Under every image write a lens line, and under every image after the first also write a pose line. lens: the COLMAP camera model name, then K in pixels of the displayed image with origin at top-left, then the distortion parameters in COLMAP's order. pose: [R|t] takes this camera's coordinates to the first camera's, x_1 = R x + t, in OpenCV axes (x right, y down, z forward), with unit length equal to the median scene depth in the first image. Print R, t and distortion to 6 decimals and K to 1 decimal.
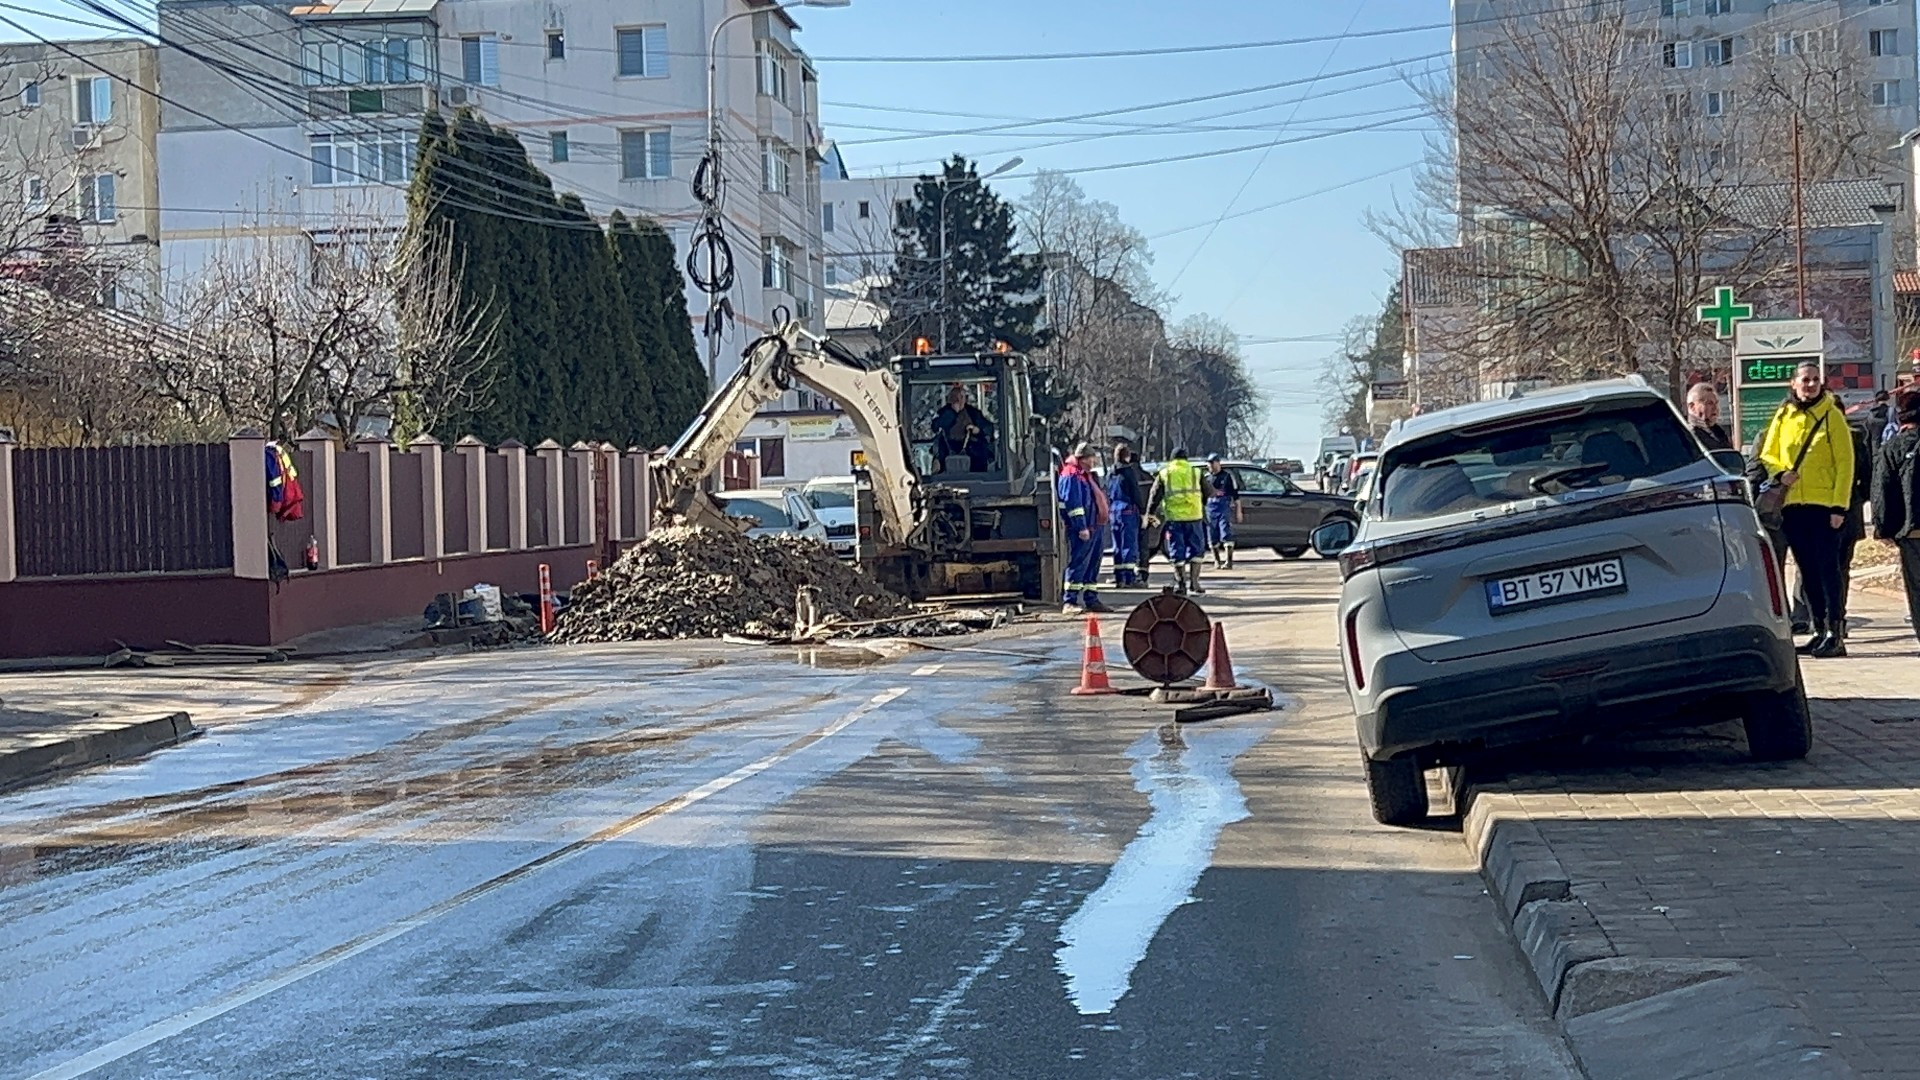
lens RADIAL K [[2982.6, 0, 961.0], [0, 2982.6, 451.1], [0, 0, 1]] dist [0.216352, -0.020081]
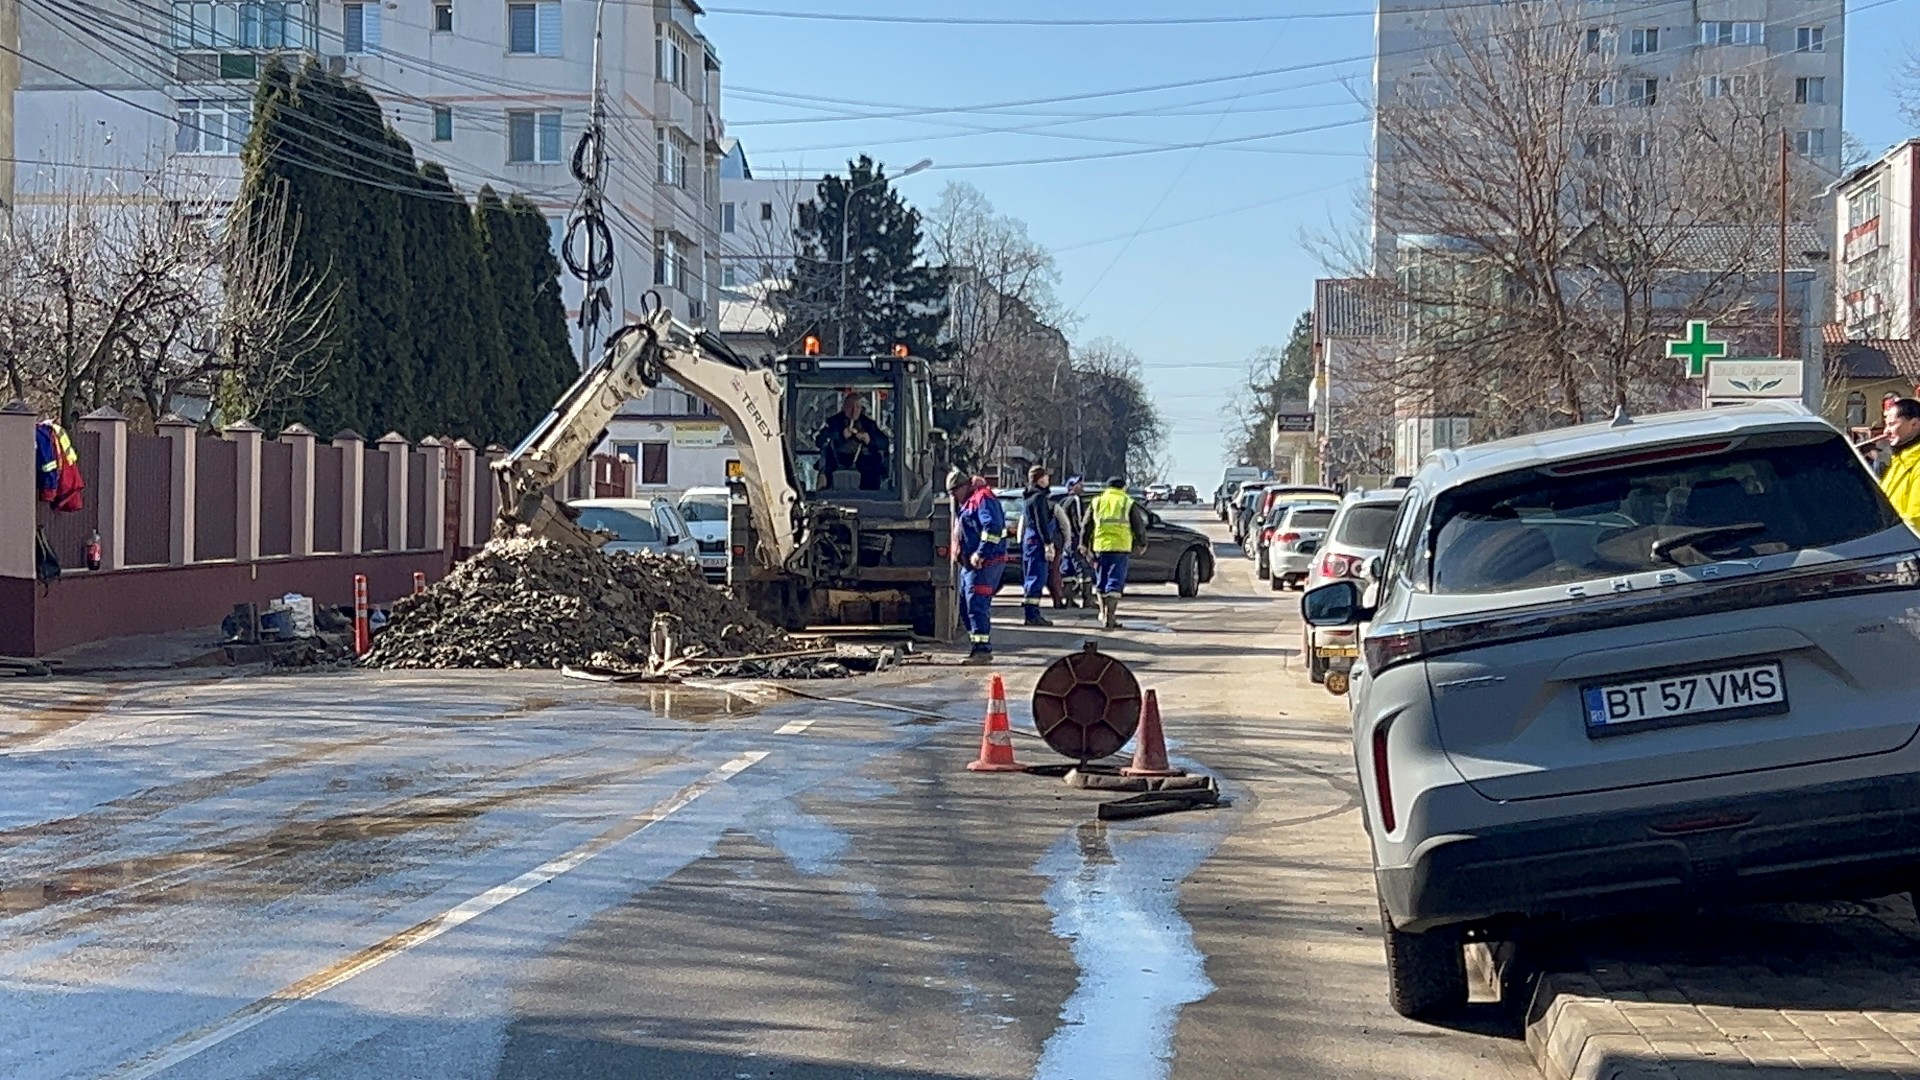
lens RADIAL K [[2977.8, 0, 960.0], [0, 2977.8, 540.0], [0, 0, 1]] dist [0.238832, -1.235231]
pose [[0.998473, 0.042511, 0.035265, 0.002208], [-0.043357, 0.998781, 0.023574, -0.000231], [-0.034220, -0.025067, 0.999100, 0.113861]]
